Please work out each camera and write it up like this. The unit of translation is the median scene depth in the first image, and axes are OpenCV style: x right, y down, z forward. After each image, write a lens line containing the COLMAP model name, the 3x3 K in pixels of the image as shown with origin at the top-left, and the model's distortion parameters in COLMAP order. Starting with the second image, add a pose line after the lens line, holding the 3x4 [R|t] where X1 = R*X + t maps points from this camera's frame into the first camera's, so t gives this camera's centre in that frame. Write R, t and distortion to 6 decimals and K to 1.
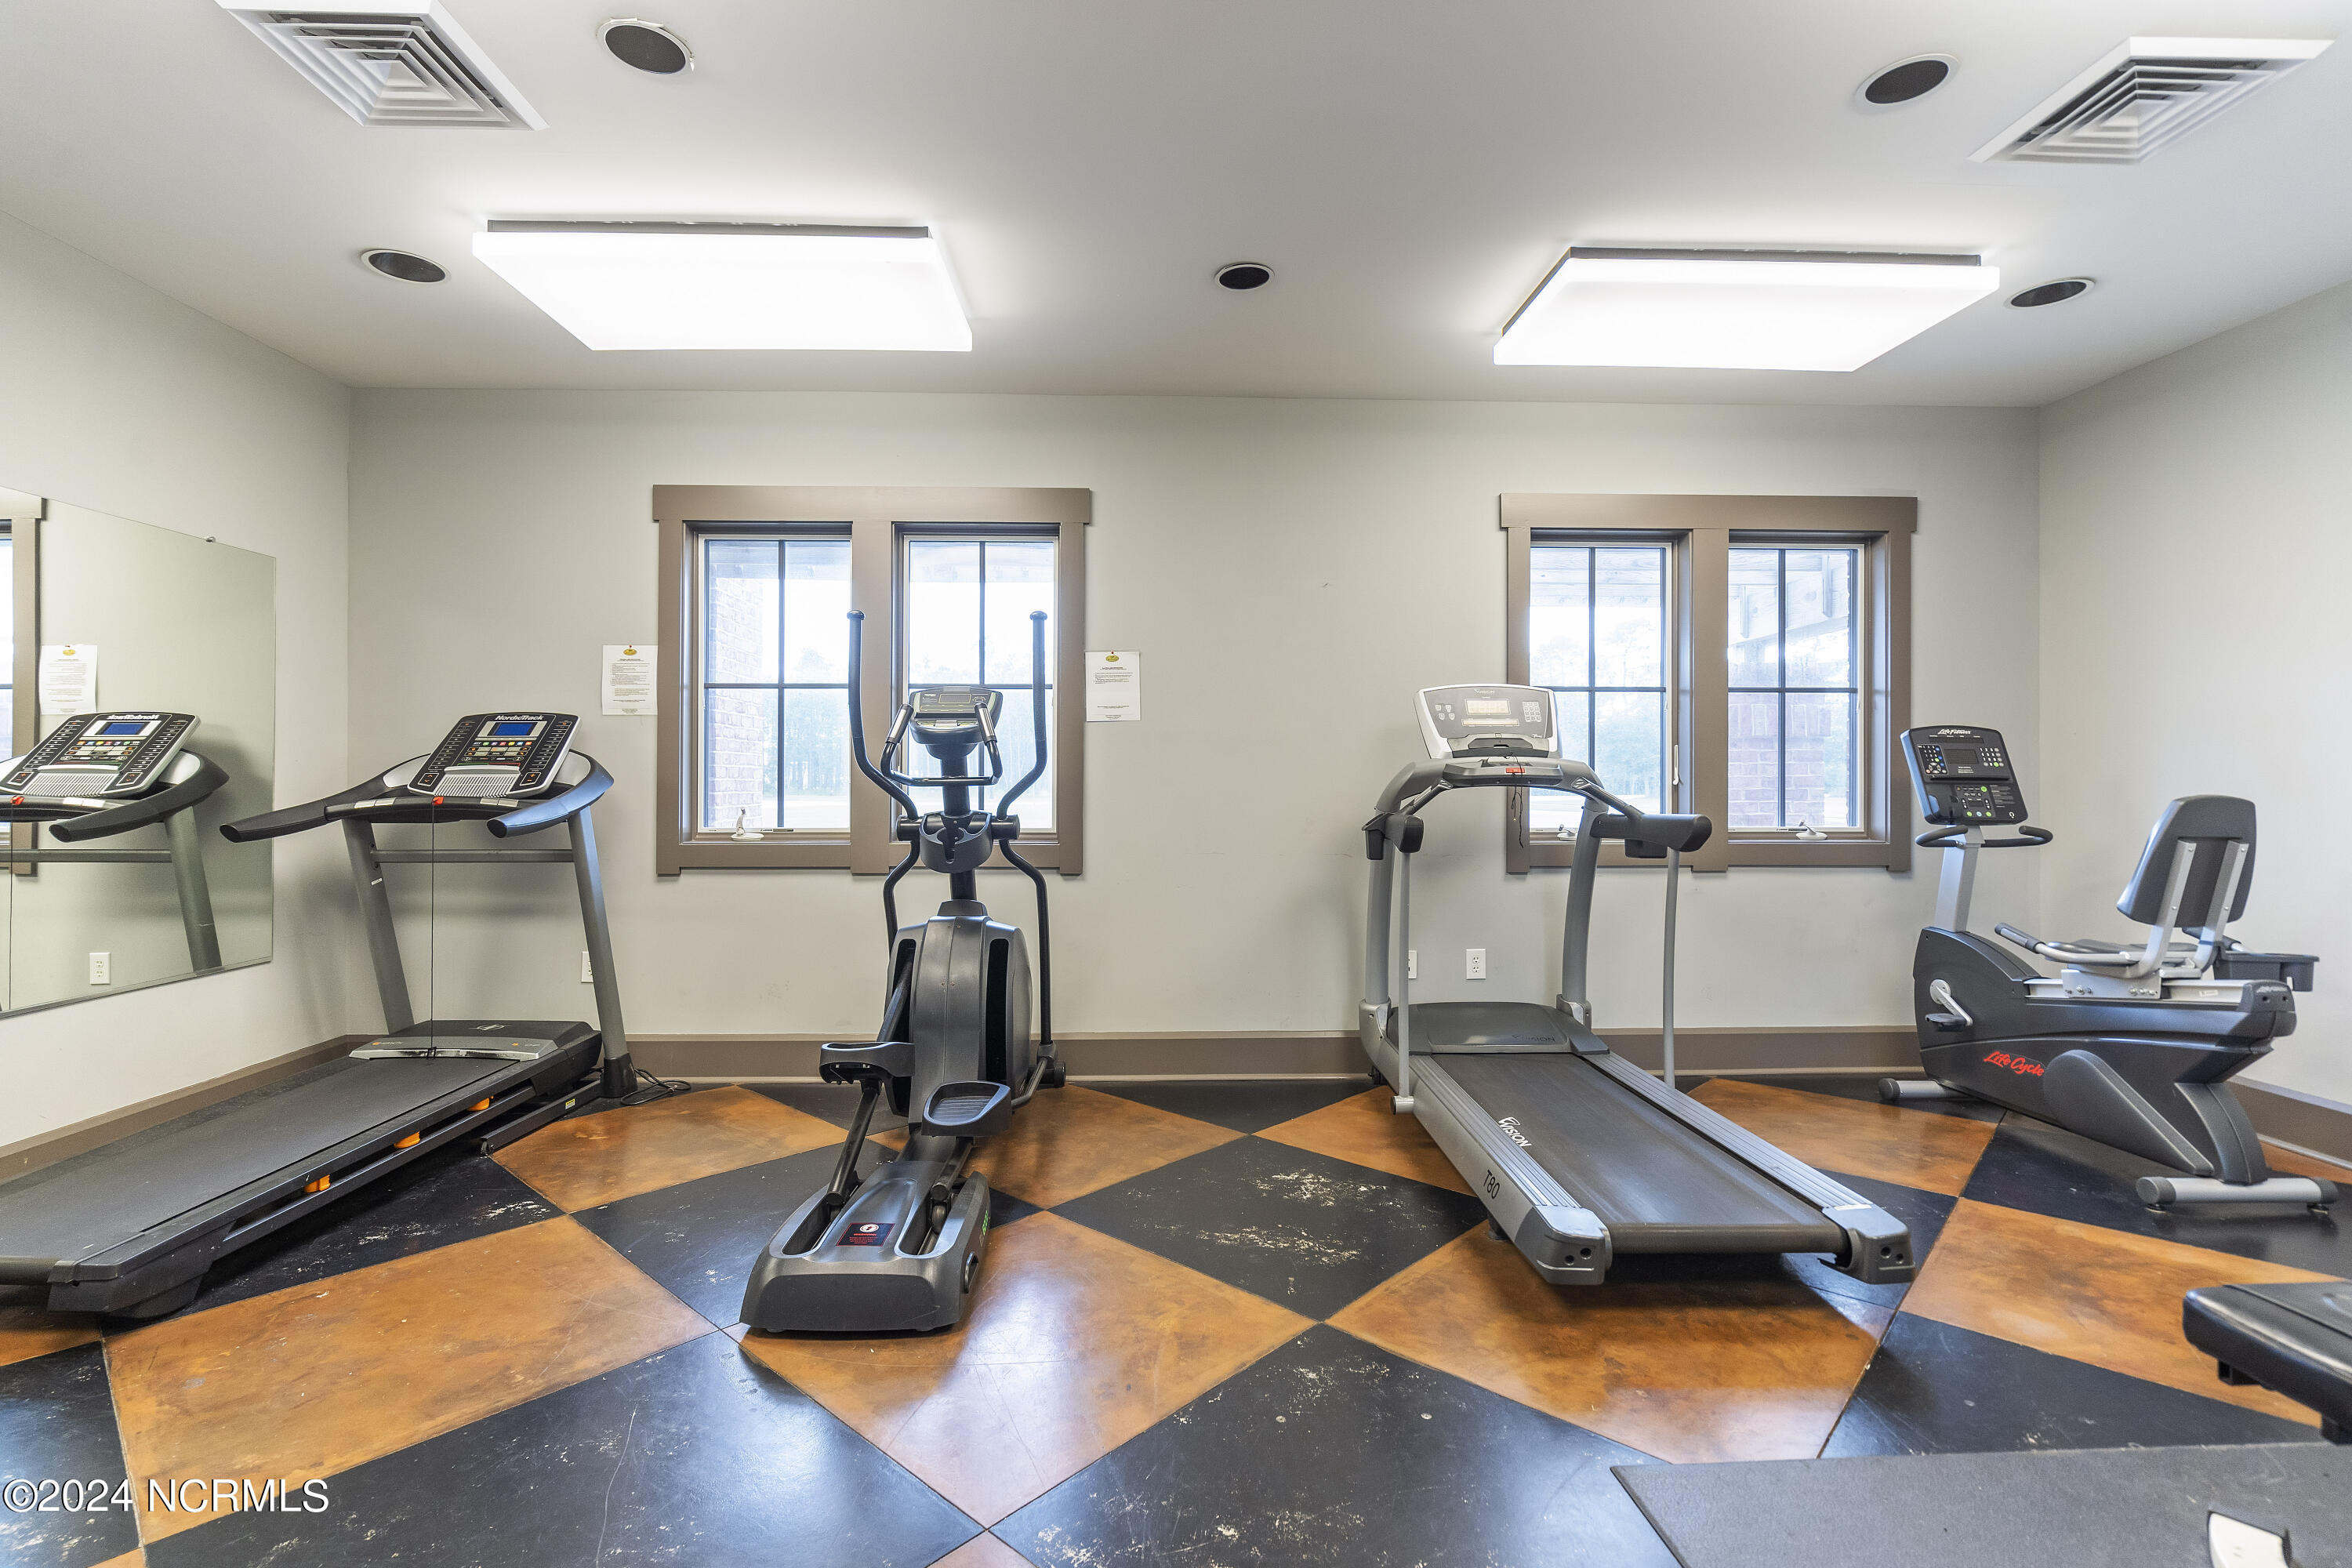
lens RADIAL K [[1080.4, 0, 1149.3], [0, 1080.4, 779.1], [0, 0, 1]] dist [-0.000699, 0.000269]
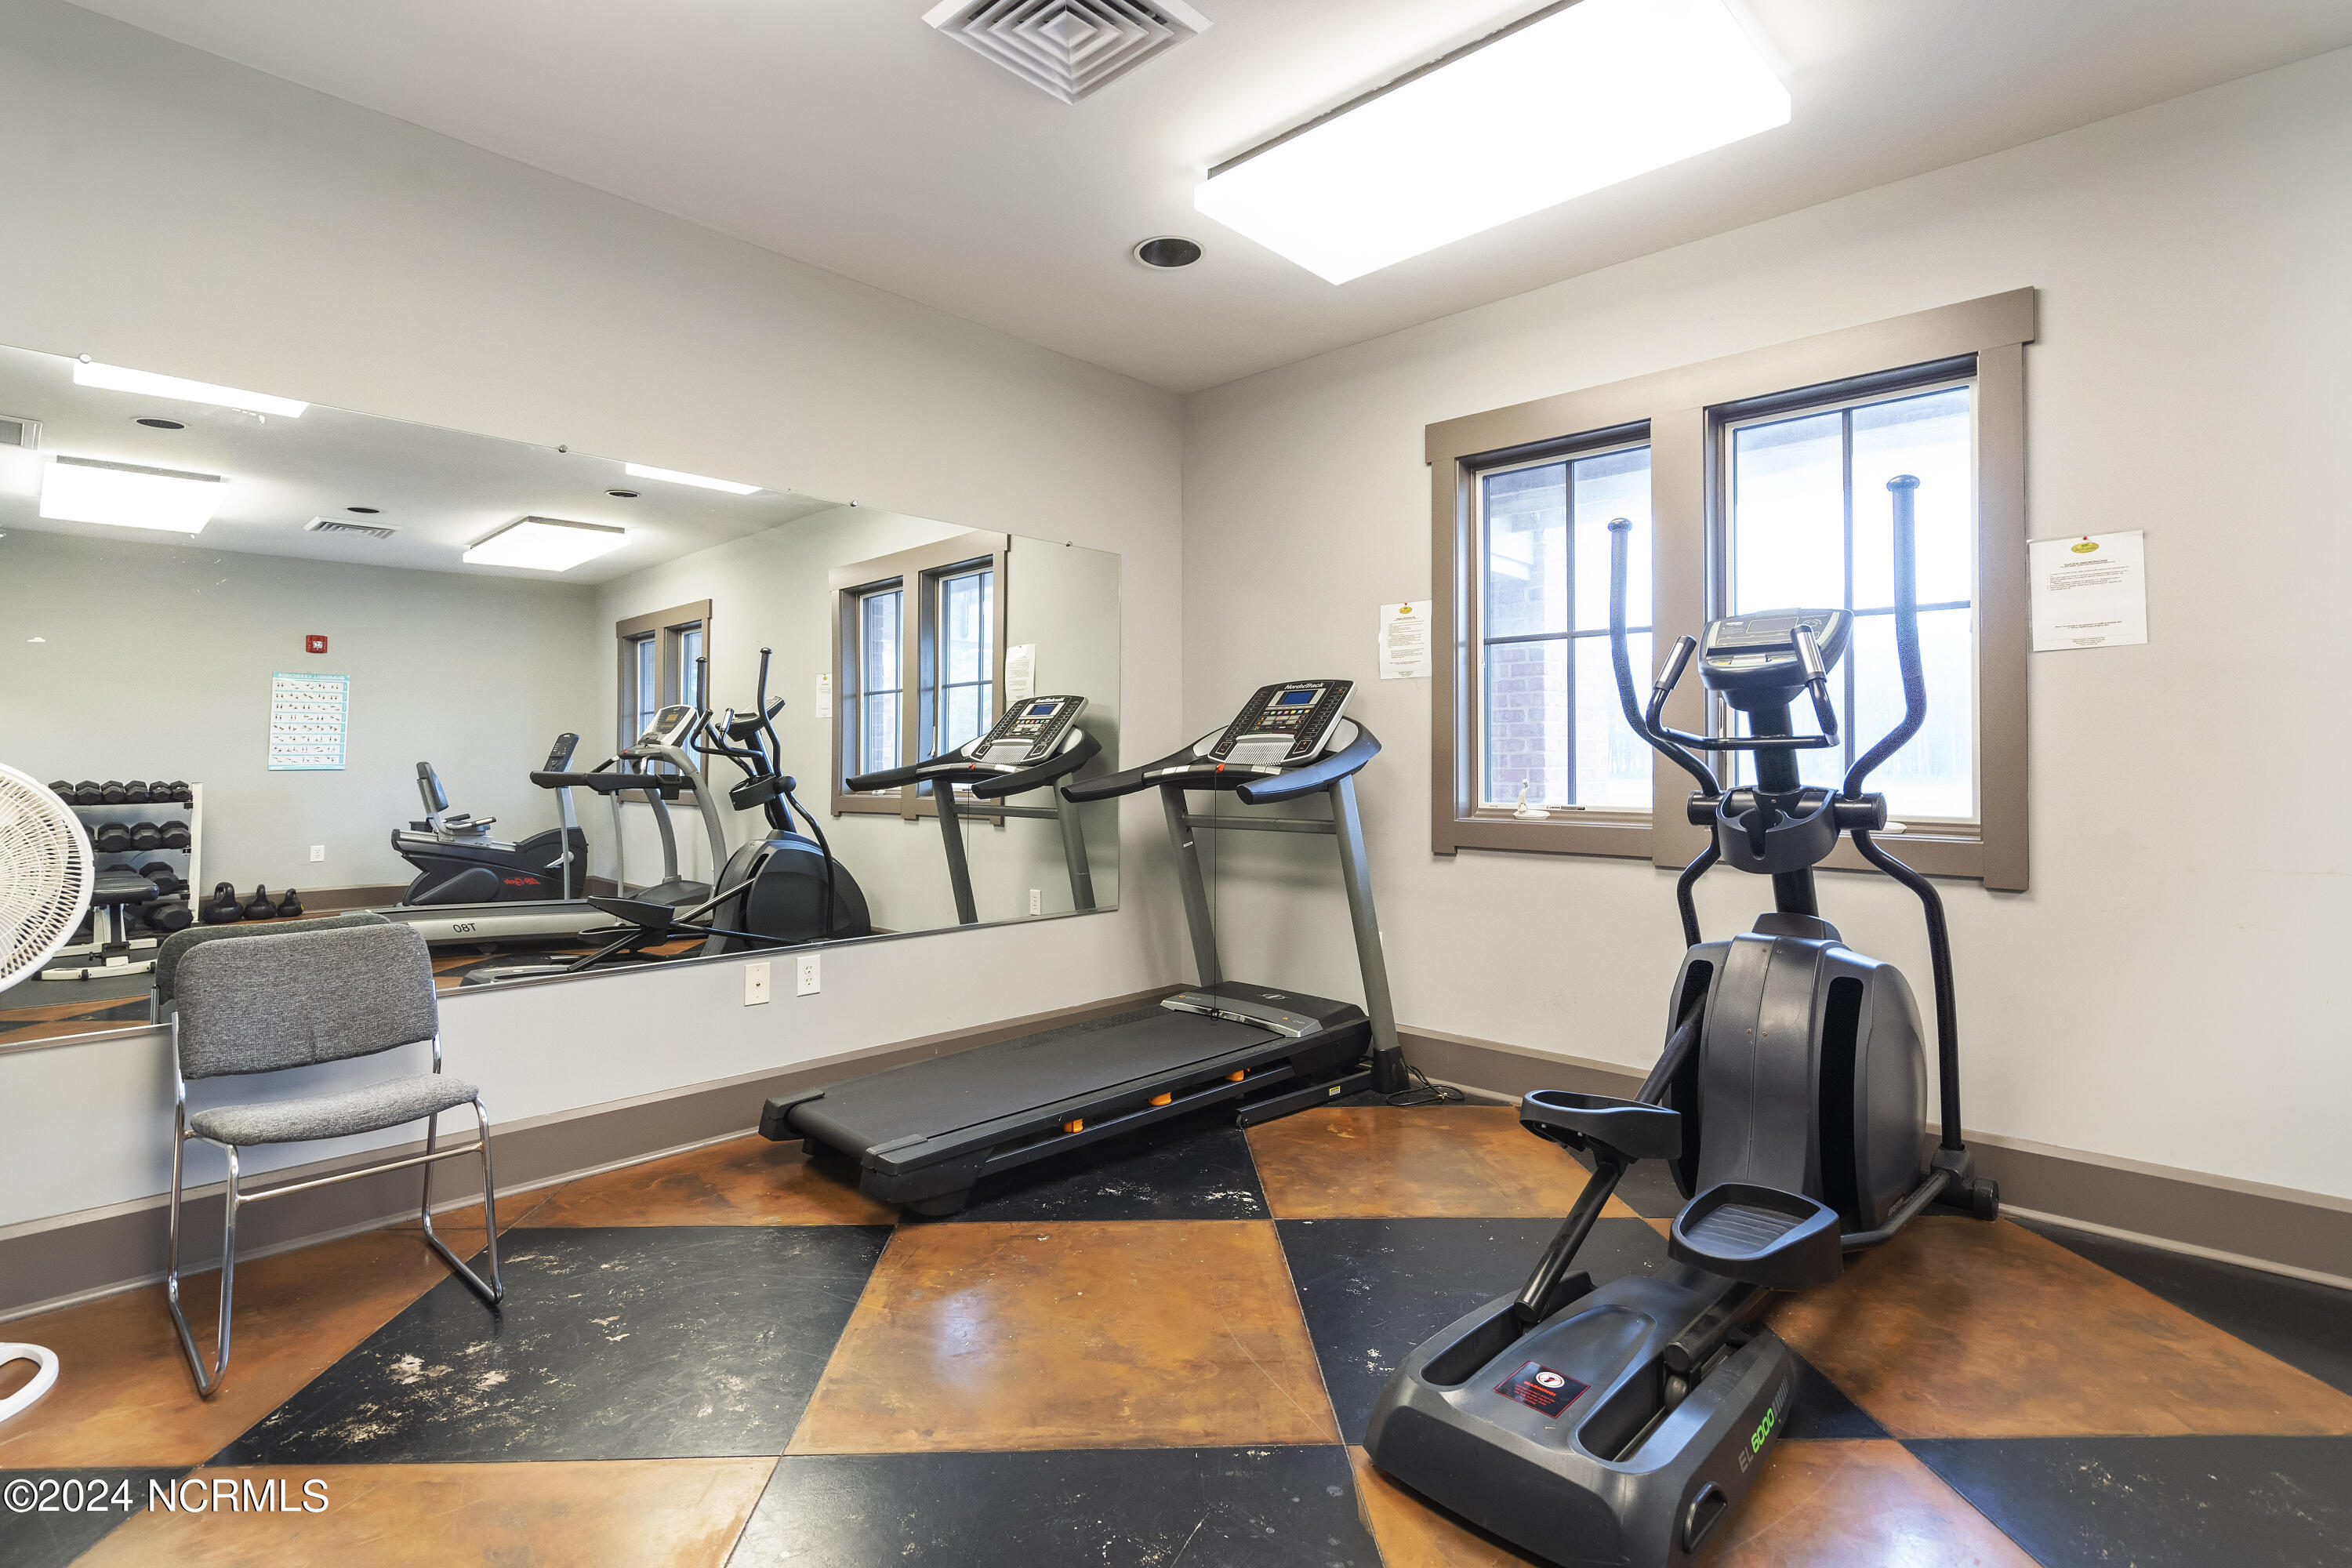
lens RADIAL K [[1104.8, 0, 1172.7], [0, 1104.8, 740.7], [0, 0, 1]] dist [0.001971, 0.000875]
pose [[0.709754, -0.014455, -0.704301, 0.048153], [0.000257, 0.999795, -0.020261, 0.014835], [0.704449, 0.014199, 0.709612, 0.214412]]
